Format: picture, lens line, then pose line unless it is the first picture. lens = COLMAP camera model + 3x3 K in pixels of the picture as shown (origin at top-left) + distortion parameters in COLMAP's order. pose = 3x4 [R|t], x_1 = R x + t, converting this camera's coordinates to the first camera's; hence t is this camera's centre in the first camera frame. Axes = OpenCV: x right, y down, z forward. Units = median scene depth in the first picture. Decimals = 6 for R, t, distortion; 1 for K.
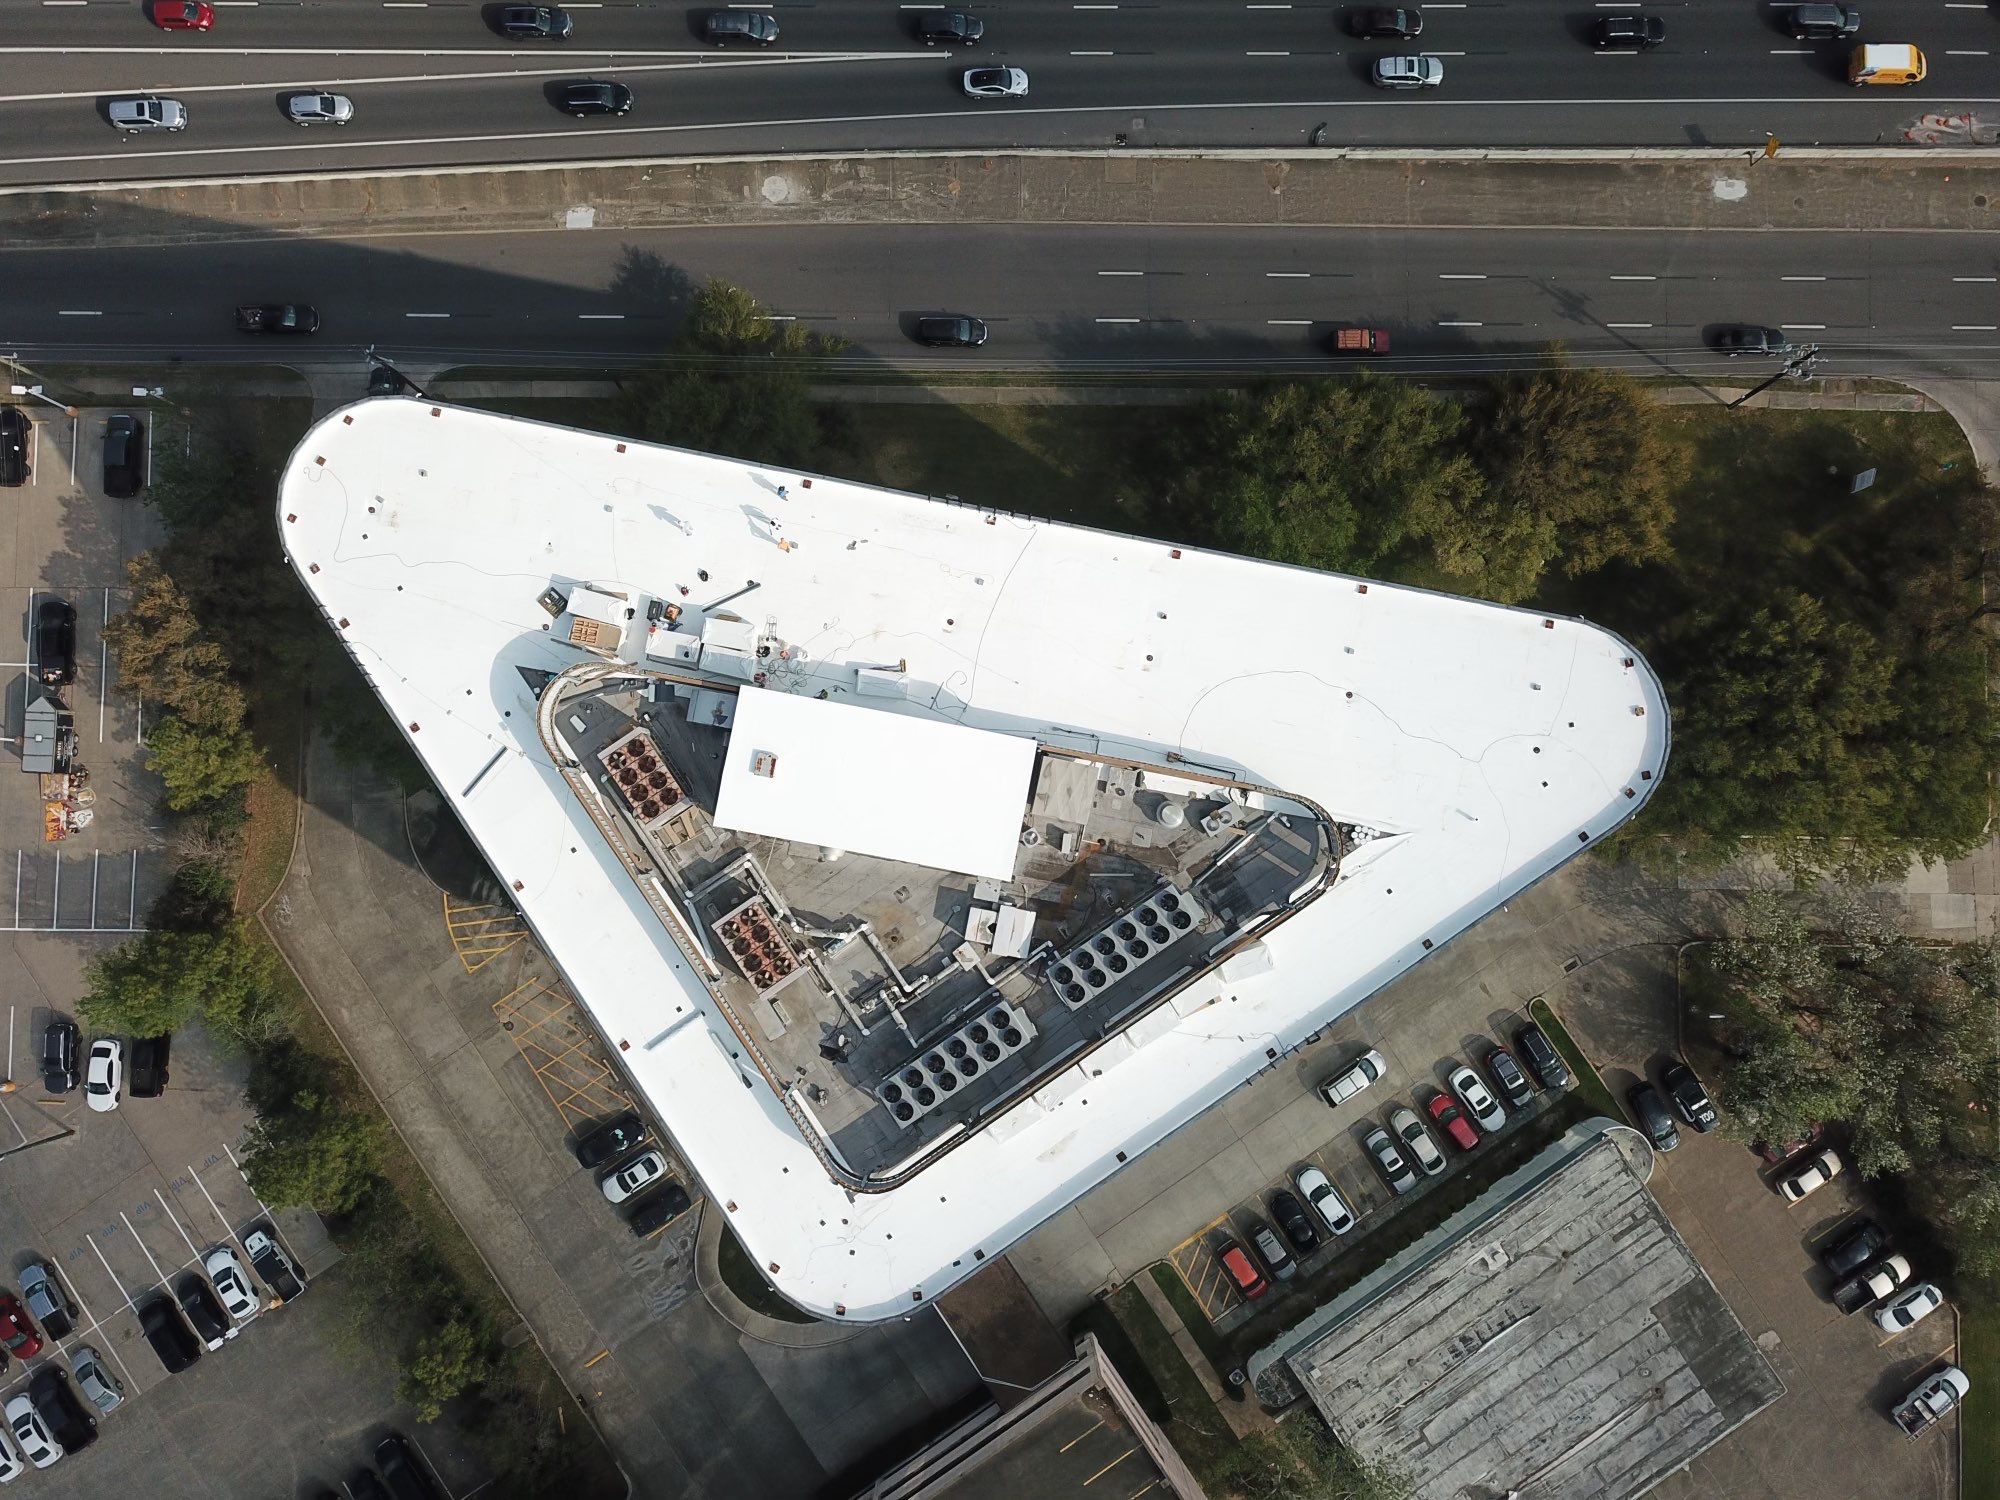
lens RADIAL K [[1569.5, 0, 1000.0], [0, 1569.5, 750.0], [0, 0, 1]] dist [0.055187, -0.003988]
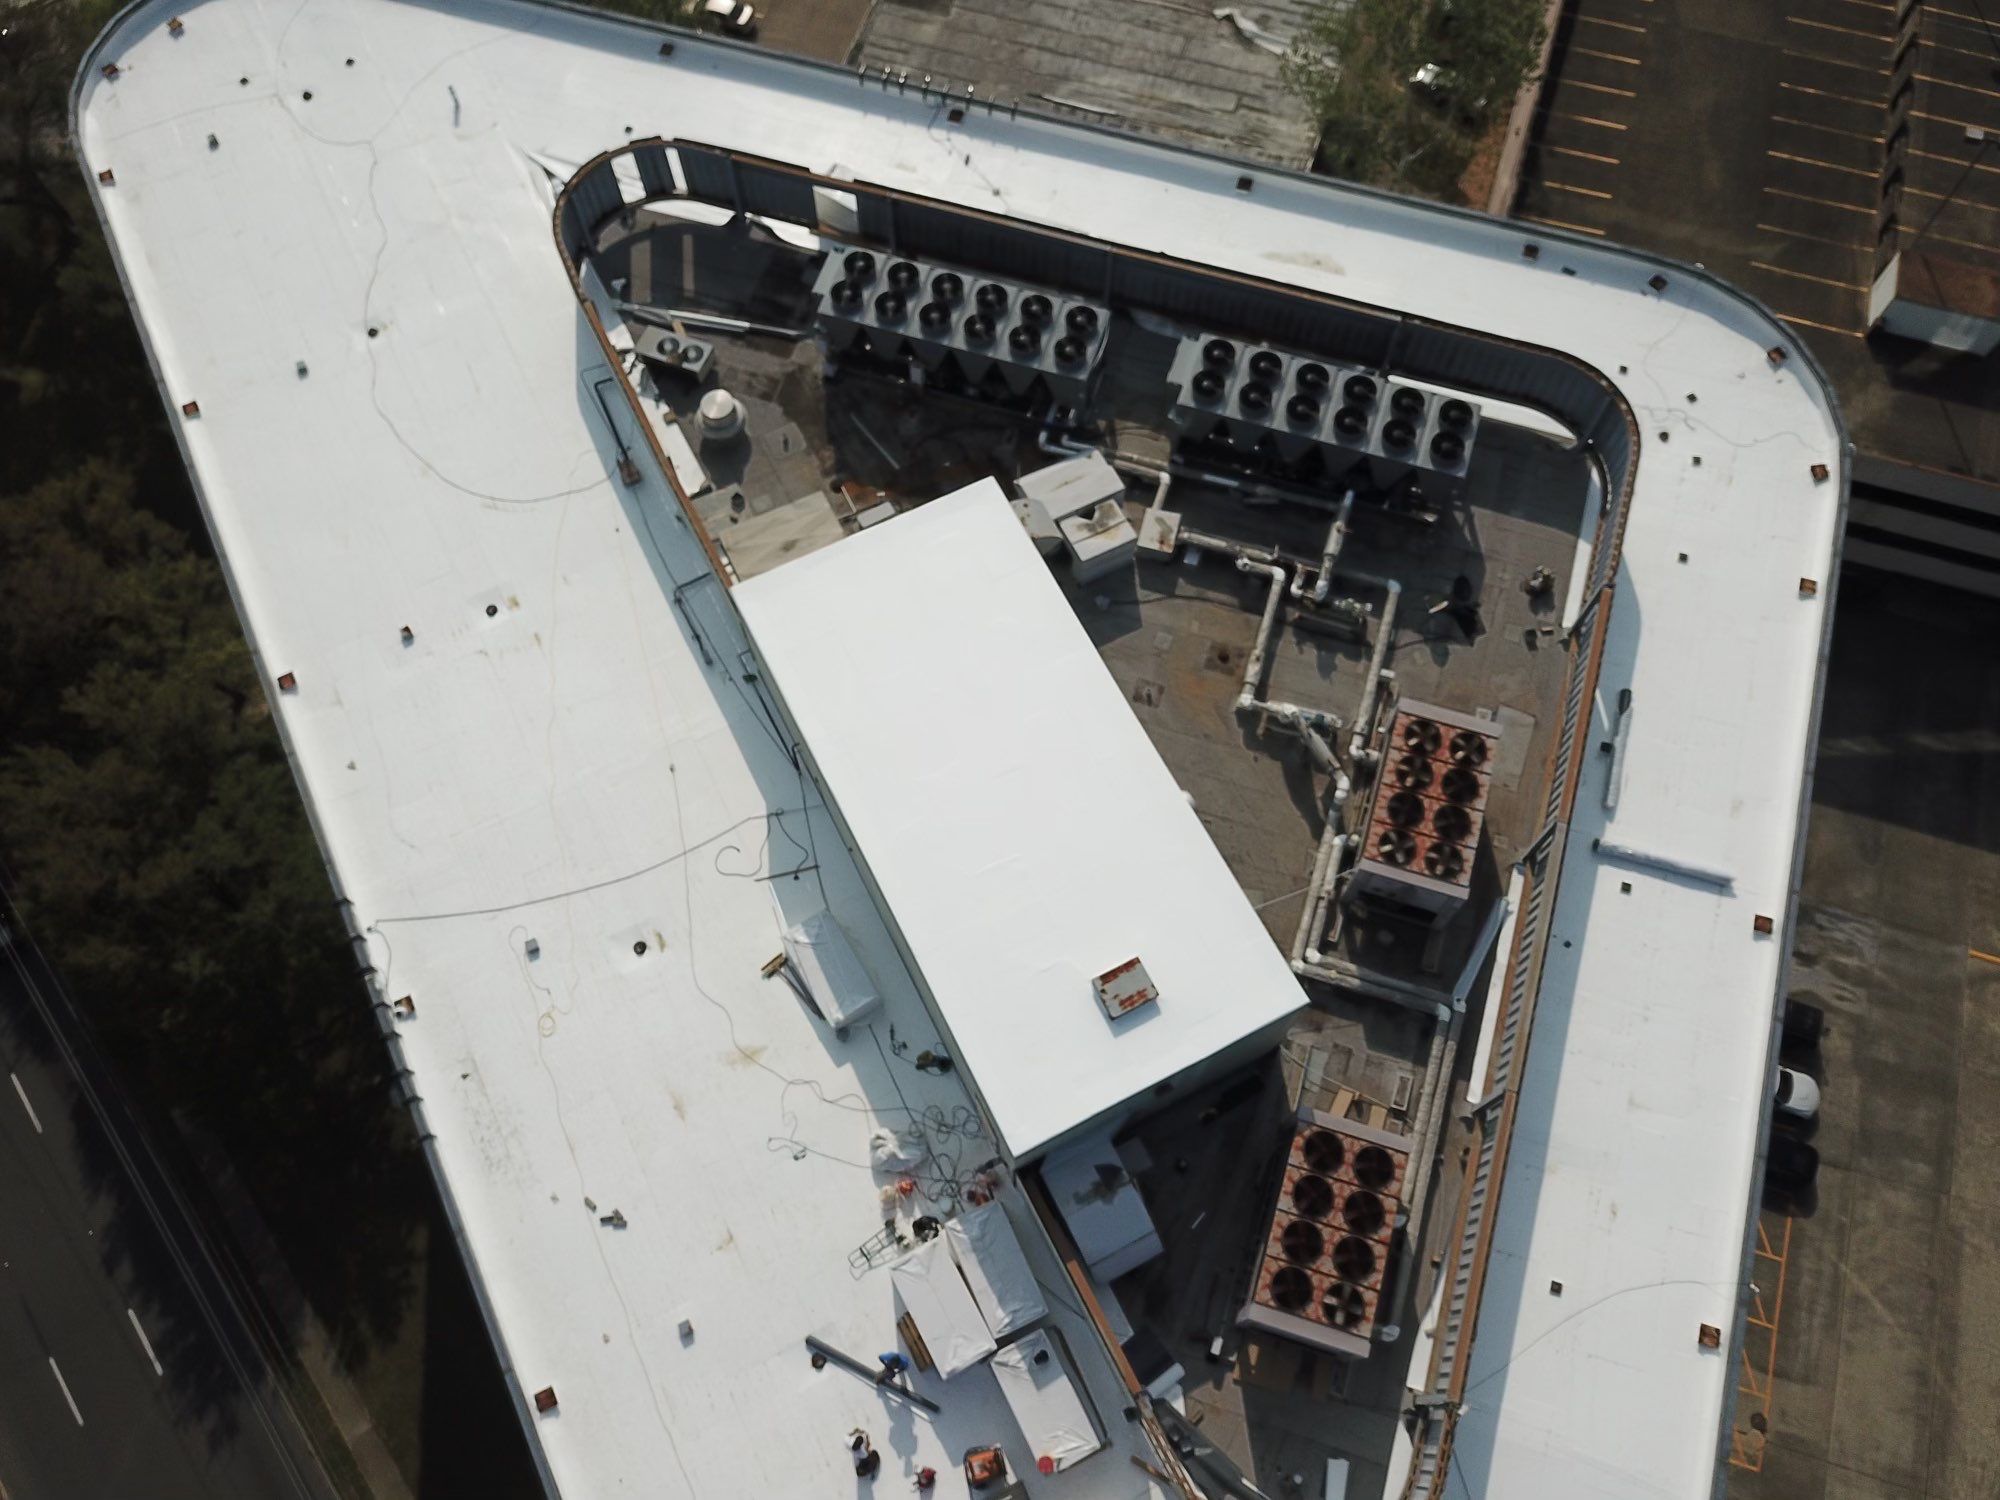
lens RADIAL K [[1552.7, 0, 1000.0], [0, 1552.7, 750.0], [0, 0, 1]] dist [-0.009364, 0.014604]
pose [[-0.613154, -0.721369, 0.321978, -0.208221], [0.789490, -0.545466, 0.281375, -0.097123], [-0.027347, 0.426724, 0.903968, 0.558651]]
